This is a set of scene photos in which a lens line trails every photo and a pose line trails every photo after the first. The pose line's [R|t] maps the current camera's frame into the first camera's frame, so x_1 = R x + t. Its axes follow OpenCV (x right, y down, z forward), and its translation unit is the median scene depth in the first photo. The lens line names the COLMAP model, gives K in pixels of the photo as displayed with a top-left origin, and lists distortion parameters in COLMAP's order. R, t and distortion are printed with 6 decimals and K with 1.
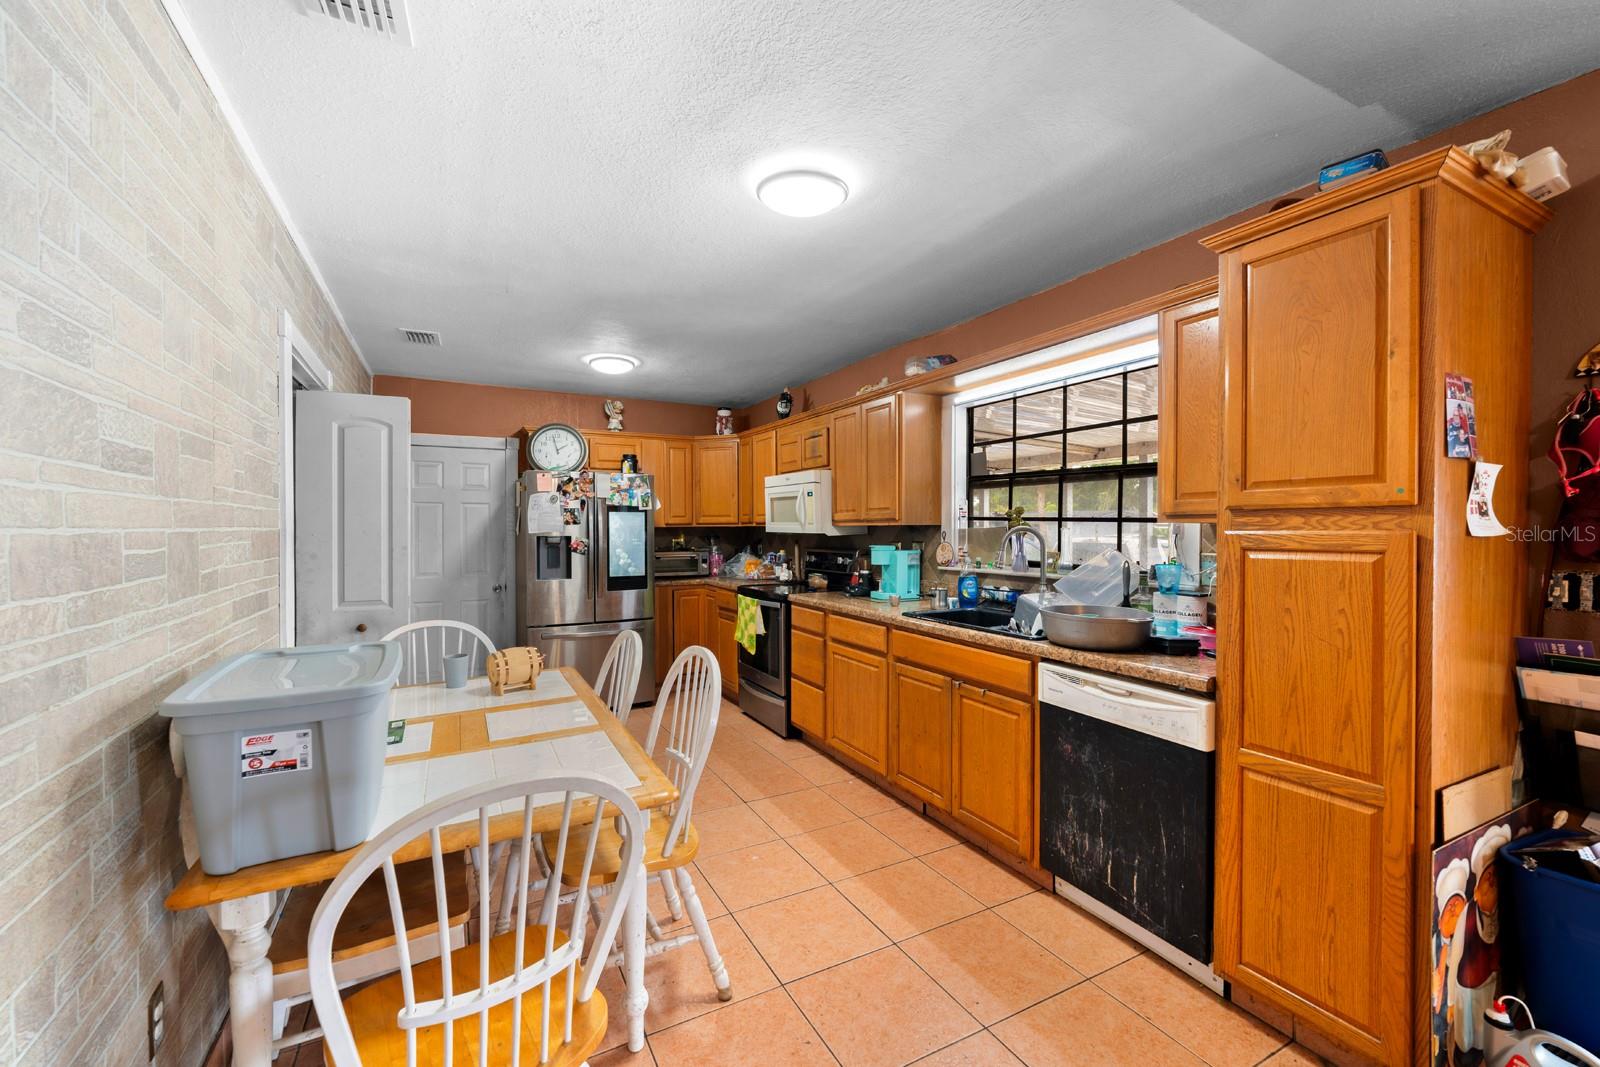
lens RADIAL K [[653.3, 0, 802.8], [0, 653.3, 533.2], [0, 0, 1]] dist [0.001226, 0.000498]
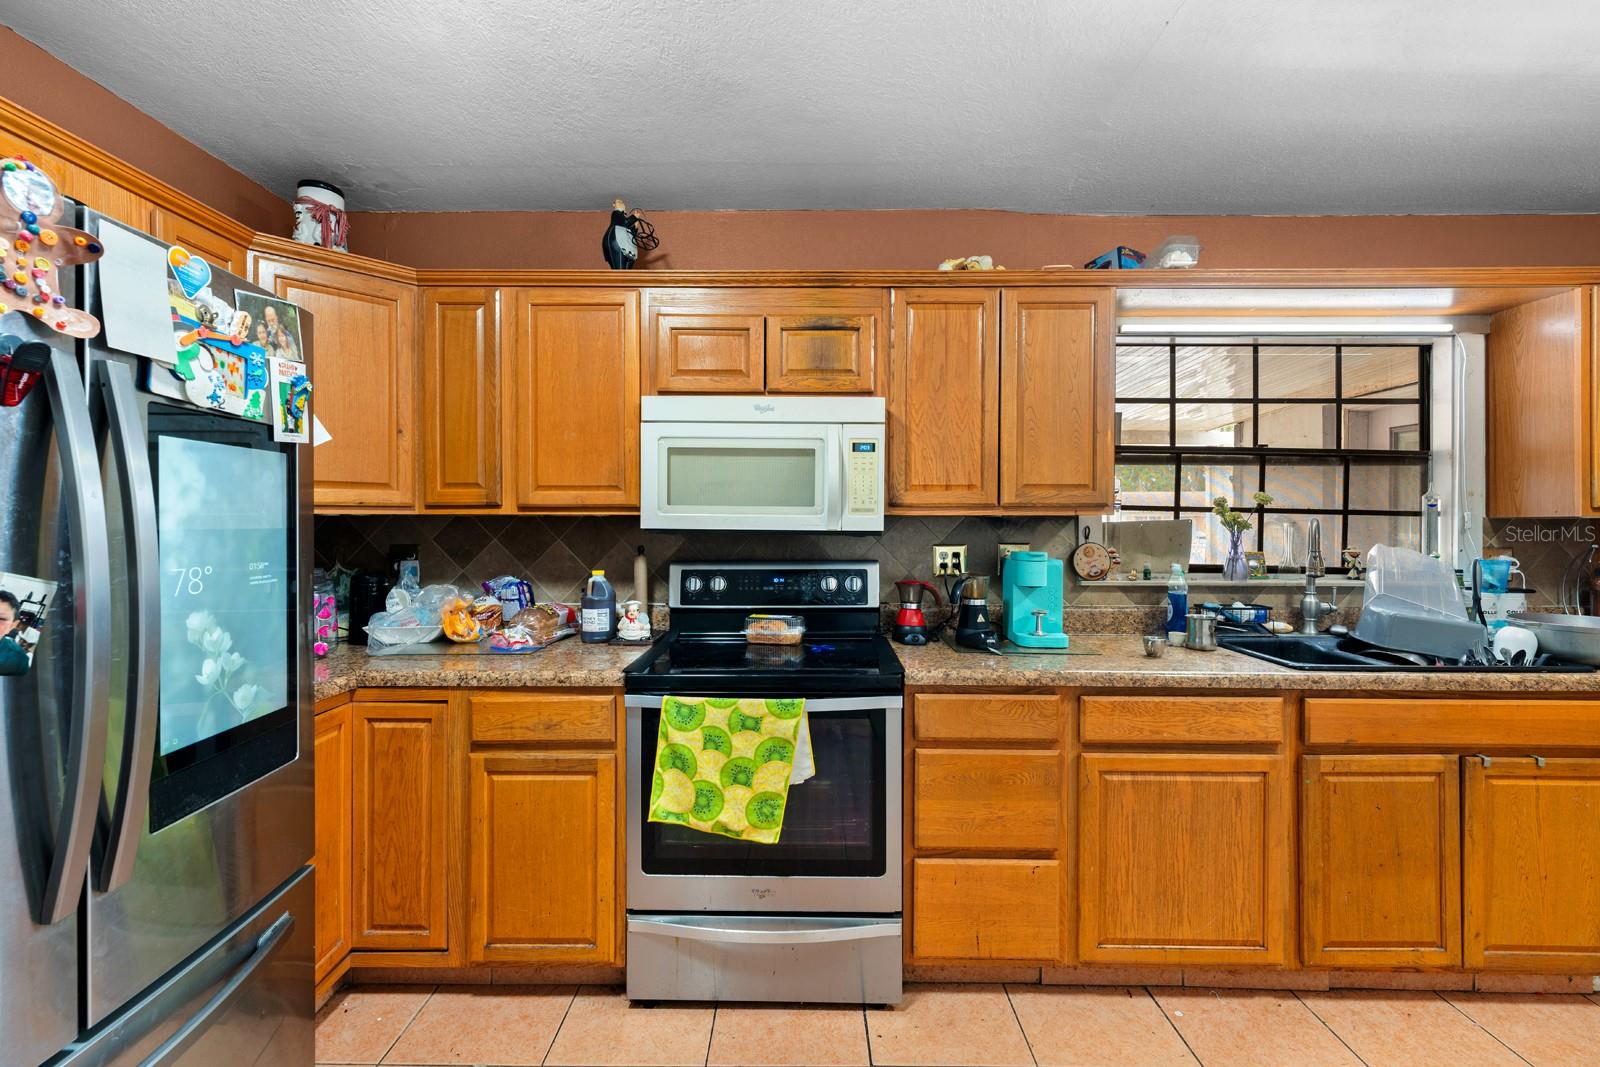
lens RADIAL K [[653.3, 0, 797.9], [0, 653.3, 524.7], [0, 0, 1]] dist [0.001226, 0.000498]
pose [[0.480490, -0.001136, 0.876999, -0.444714], [0.004065, 0.999991, -0.000931, -0.004564], [-0.876991, 0.004013, 0.480491, 0.861043]]
